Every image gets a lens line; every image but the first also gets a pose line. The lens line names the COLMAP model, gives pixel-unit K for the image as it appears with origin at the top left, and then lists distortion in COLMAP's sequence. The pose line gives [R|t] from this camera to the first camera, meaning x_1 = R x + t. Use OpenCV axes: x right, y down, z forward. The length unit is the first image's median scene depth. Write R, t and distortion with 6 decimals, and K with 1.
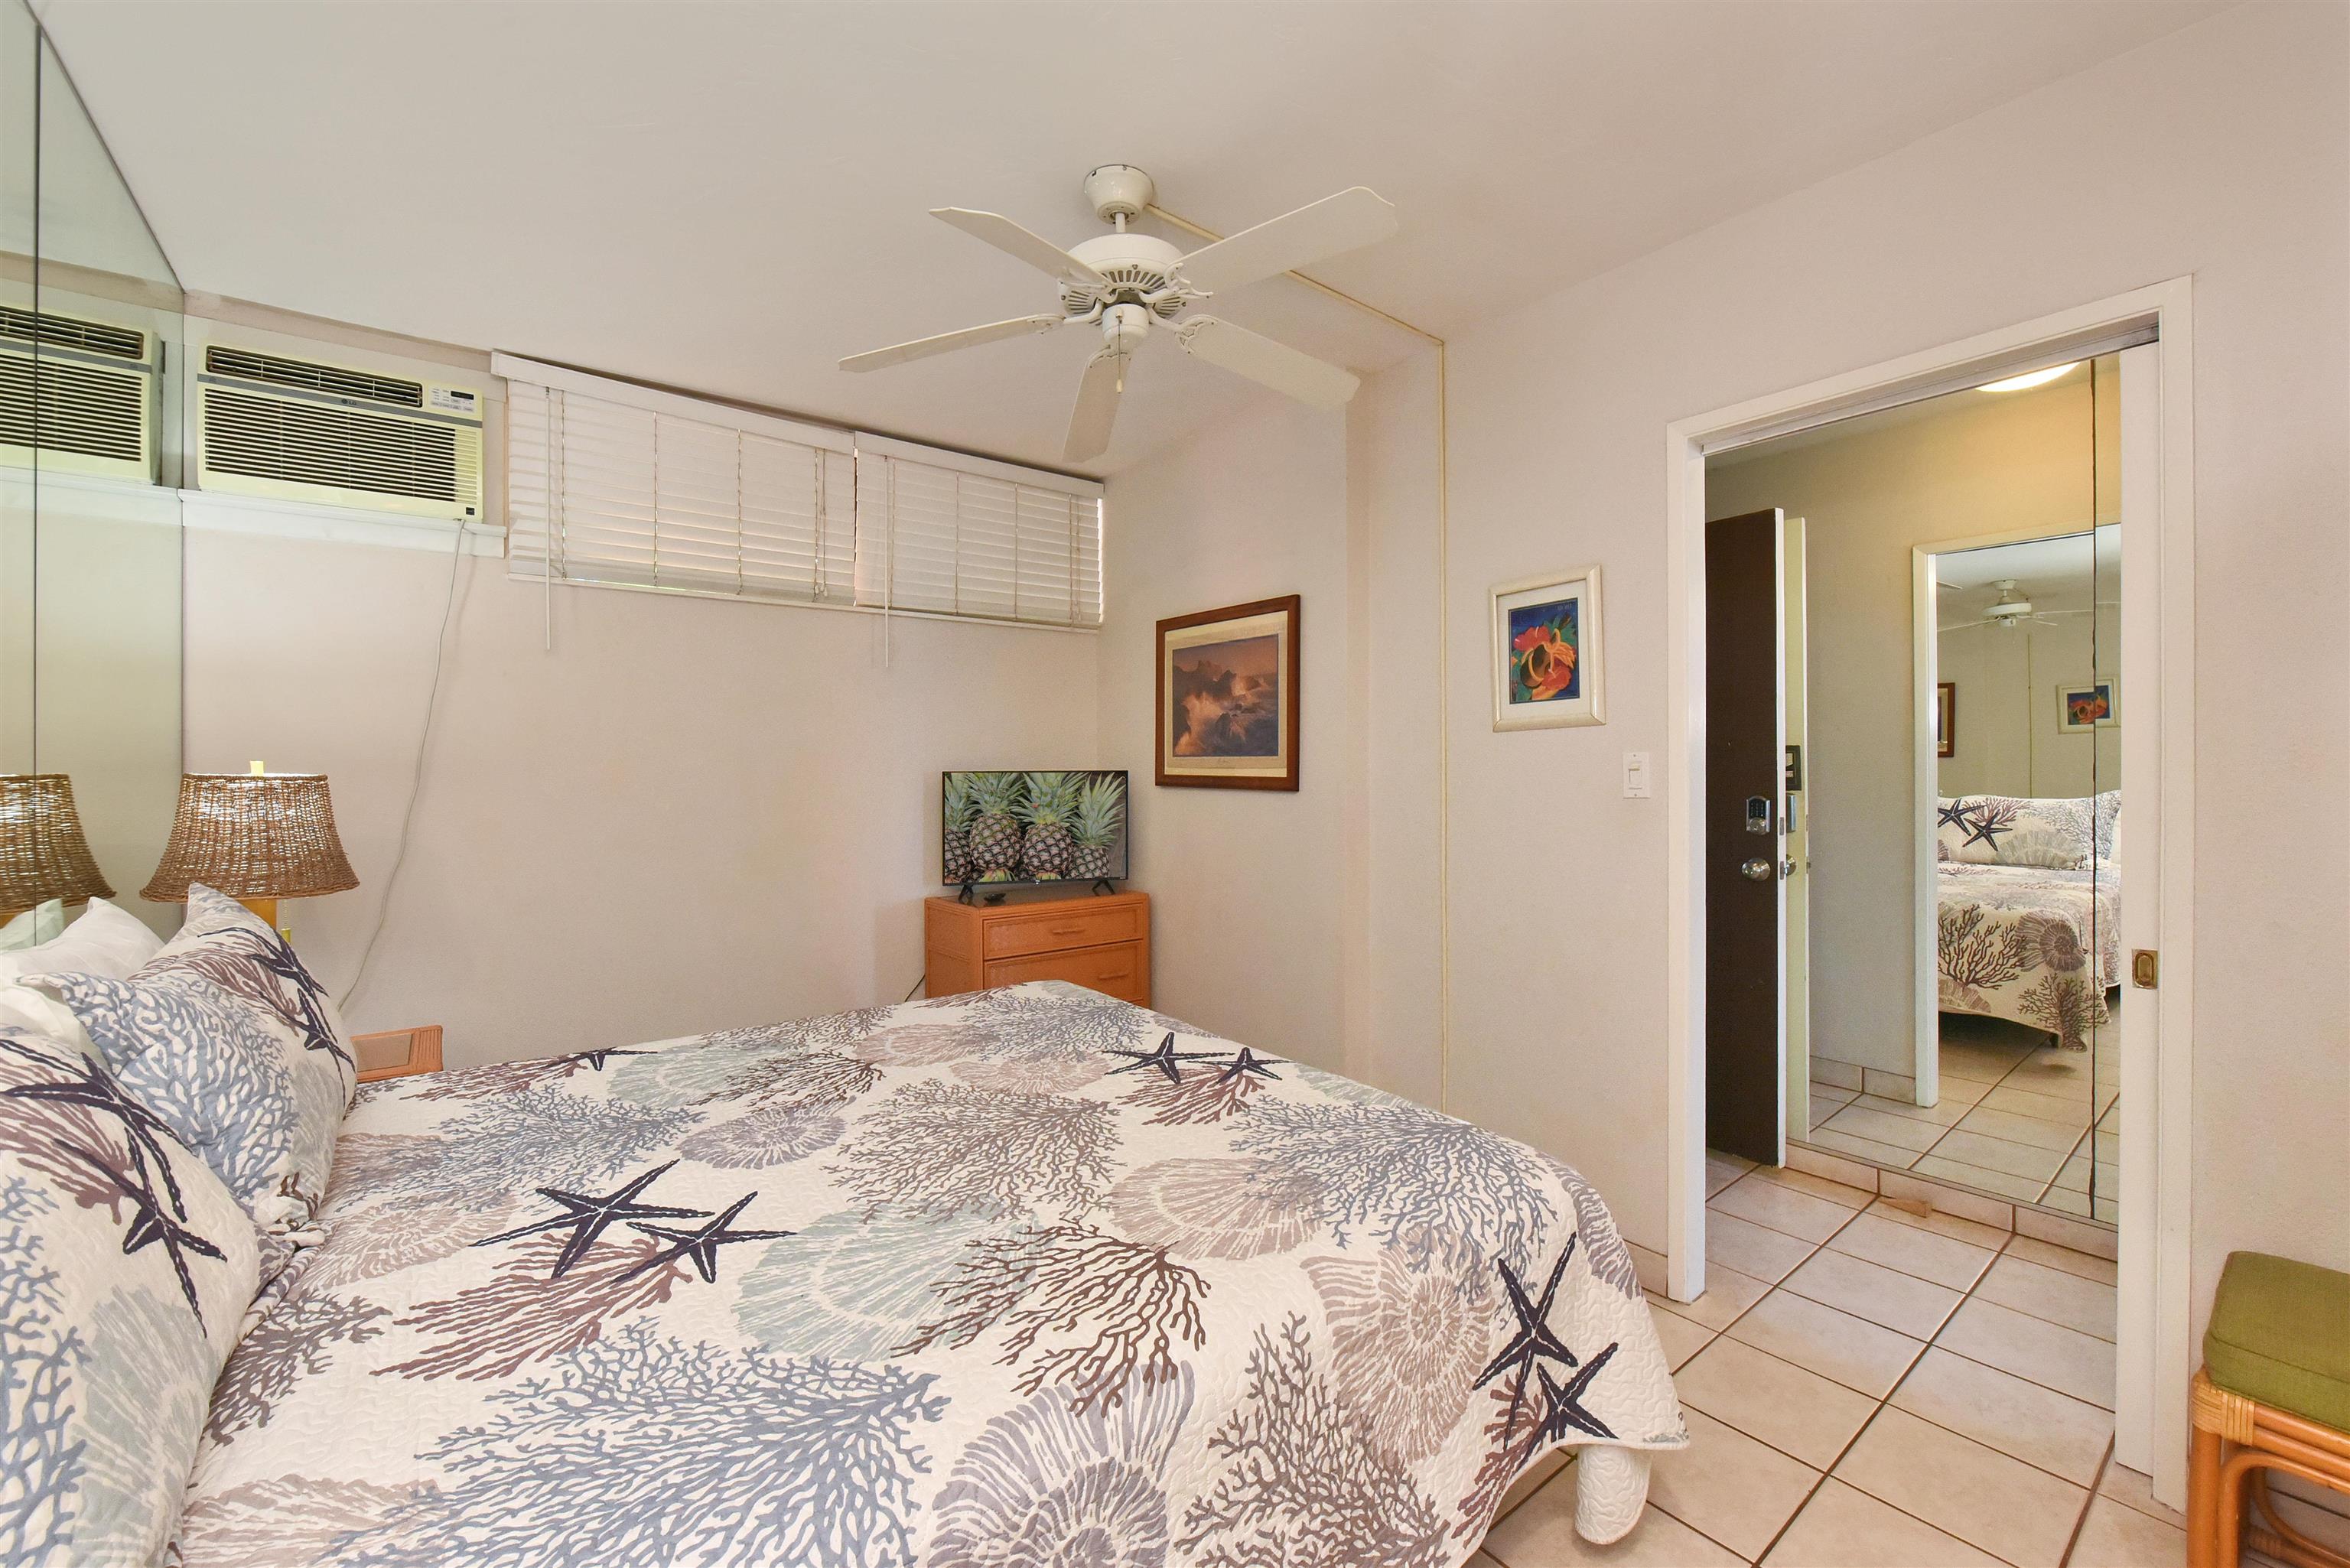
lens RADIAL K [[960.8, 0, 1218.8], [0, 960.8, 781.1], [0, 0, 1]] dist [0.000083, -0.000040]
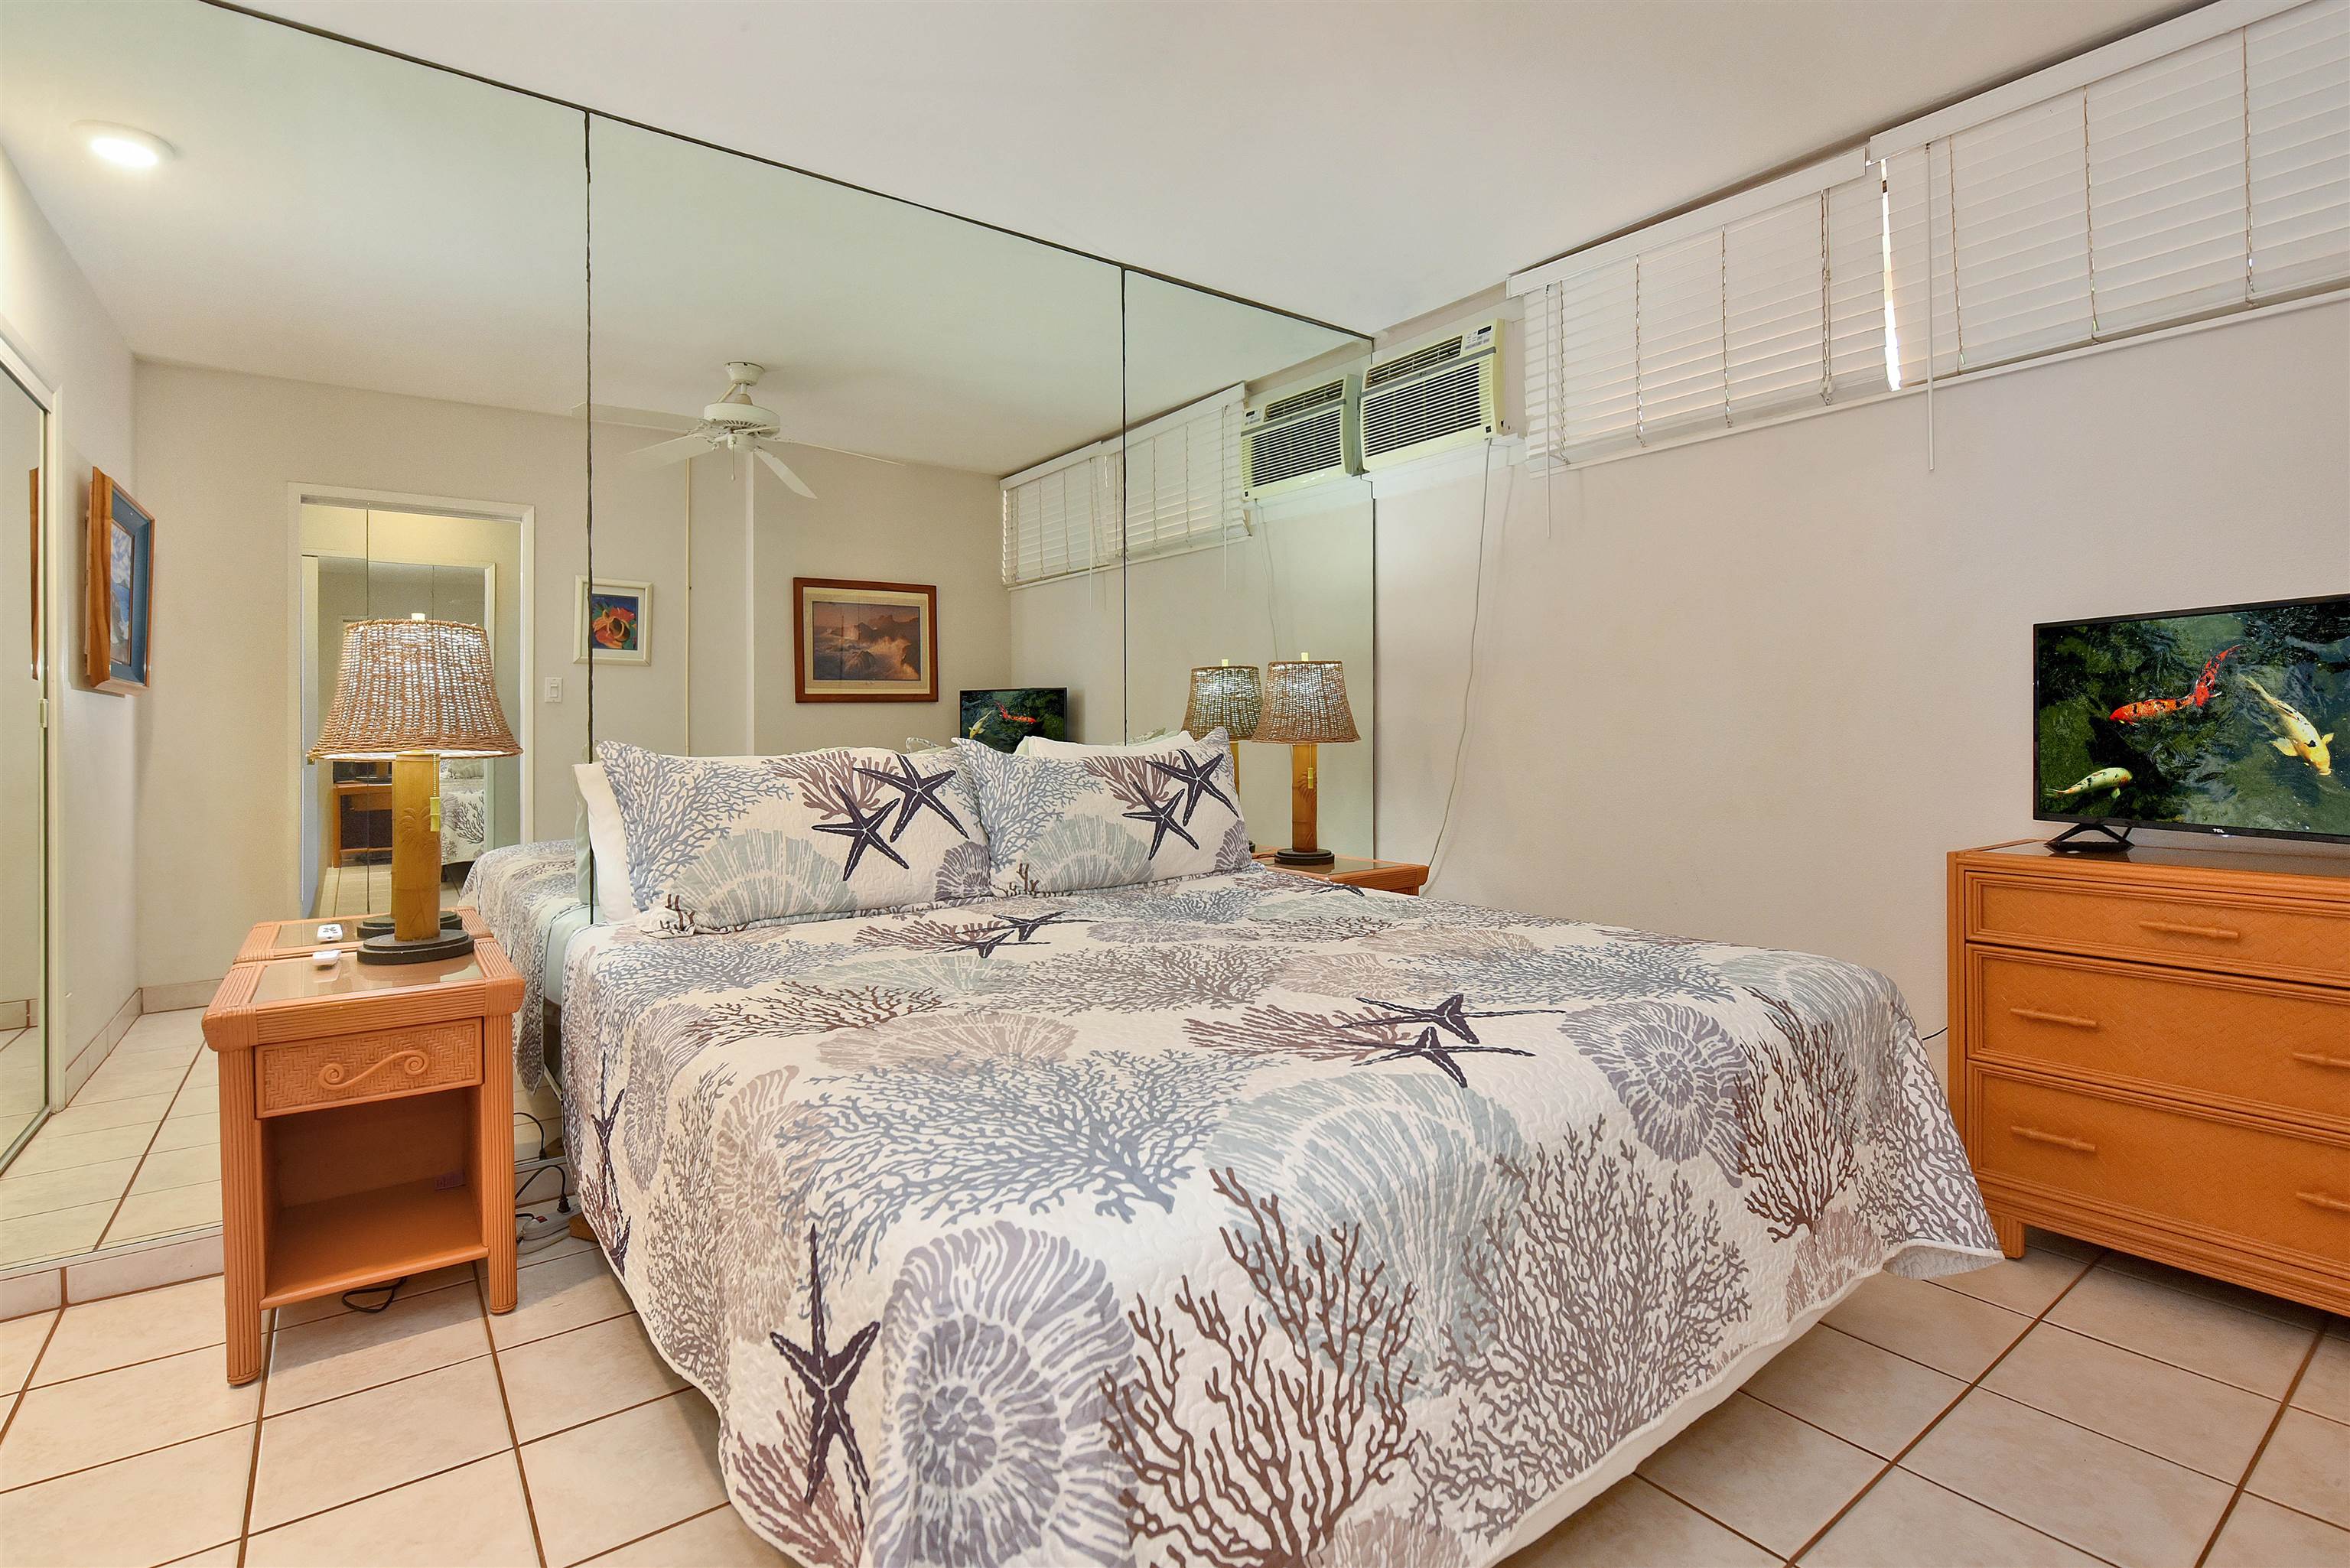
lens RADIAL K [[1101.0, 0, 1169.5], [0, 1101.0, 752.4], [0, 0, 1]] dist [-0.014978, 0.000747]
pose [[-0.050798, 0.027560, -0.998329, 0.626749], [0.003923, 0.999617, 0.027396, 0.076361], [0.998701, -0.002525, -0.050887, 0.759268]]
